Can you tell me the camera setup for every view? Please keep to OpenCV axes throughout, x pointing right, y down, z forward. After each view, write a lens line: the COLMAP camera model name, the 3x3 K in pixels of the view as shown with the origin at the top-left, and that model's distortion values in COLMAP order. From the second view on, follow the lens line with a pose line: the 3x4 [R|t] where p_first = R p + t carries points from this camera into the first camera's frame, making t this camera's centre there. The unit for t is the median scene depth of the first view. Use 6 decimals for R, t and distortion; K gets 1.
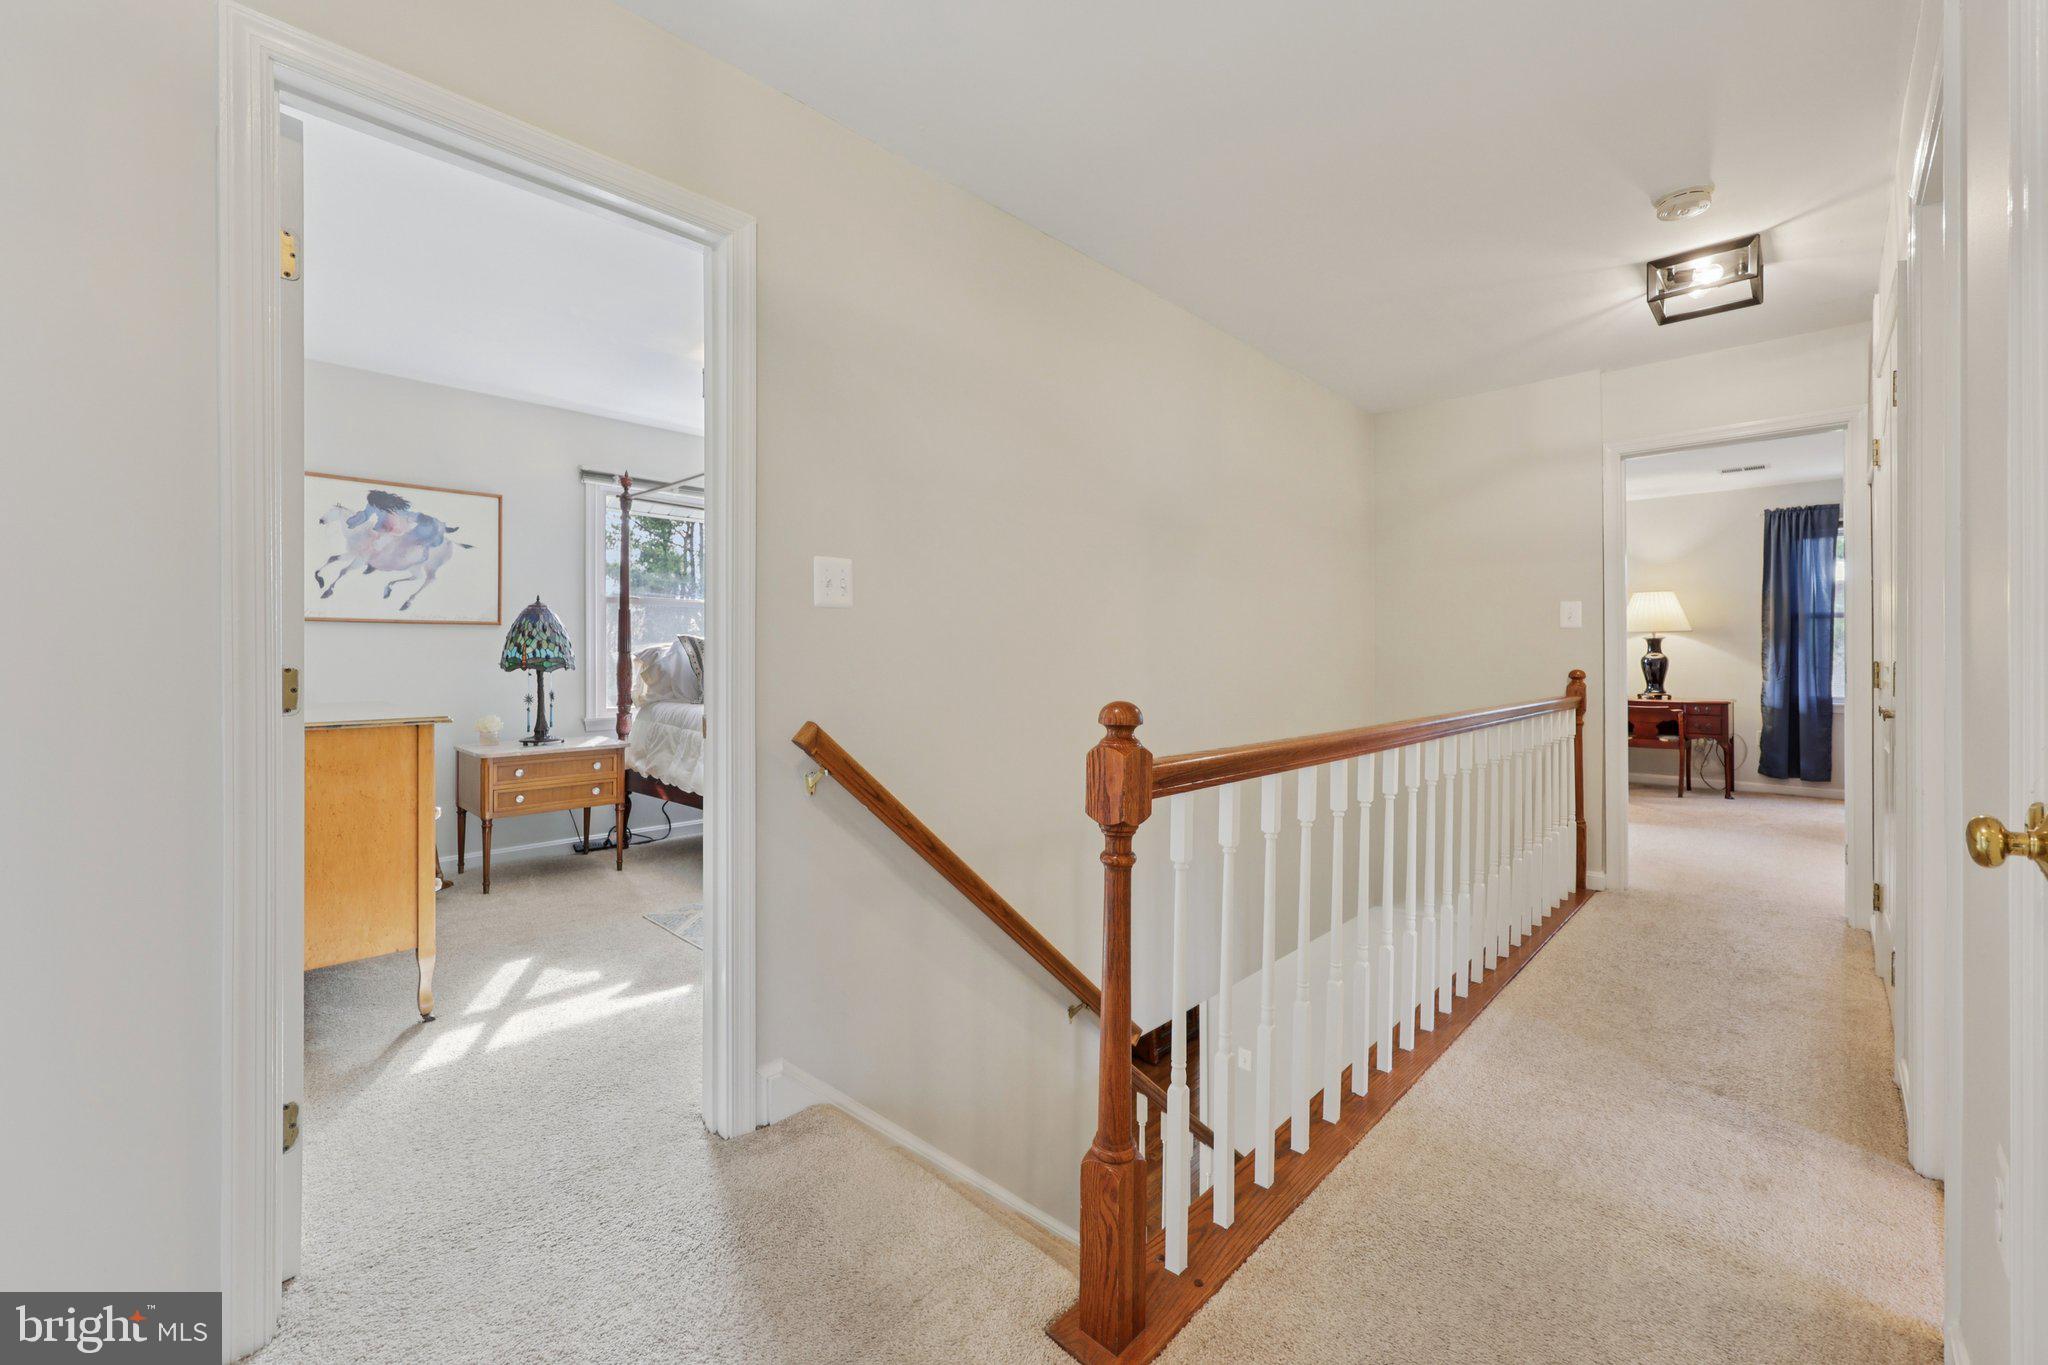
lens RADIAL K [[825.9, 0, 1026.6], [0, 825.9, 671.3], [0, 0, 1]] dist [0.002405, 0.000137]
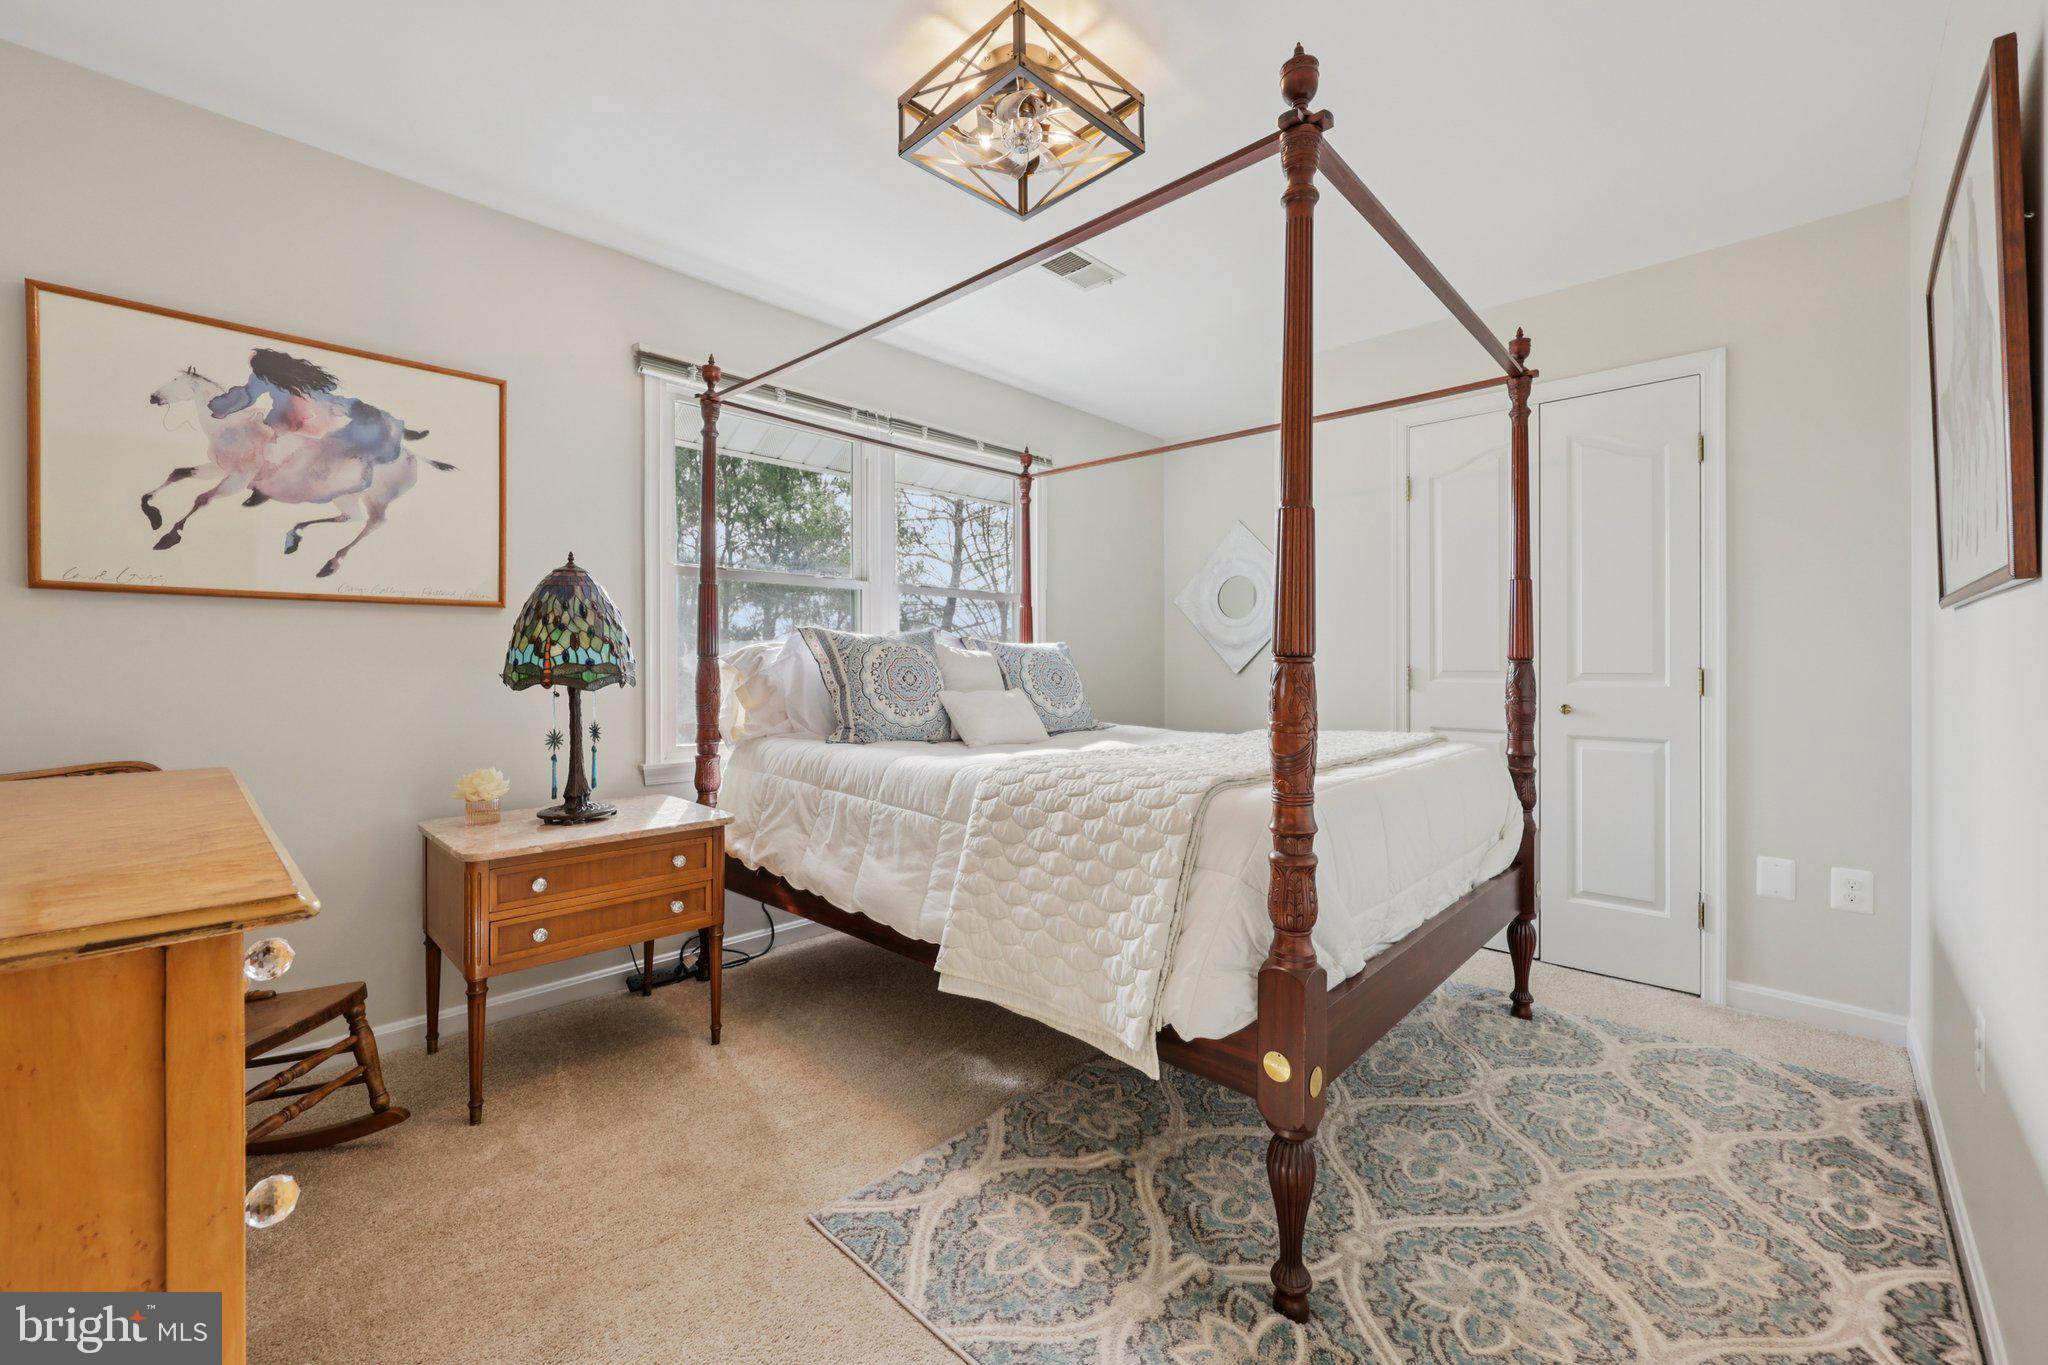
lens RADIAL K [[825.9, 0, 1033.7], [0, 825.9, 678.5], [0, 0, 1]] dist [0.002405, 0.000137]
pose [[0.999997, 0.001575, 0.001791, -0.285728], [-0.001581, 0.999993, 0.003498, -0.009405], [-0.001786, -0.003501, 0.999992, 0.451462]]
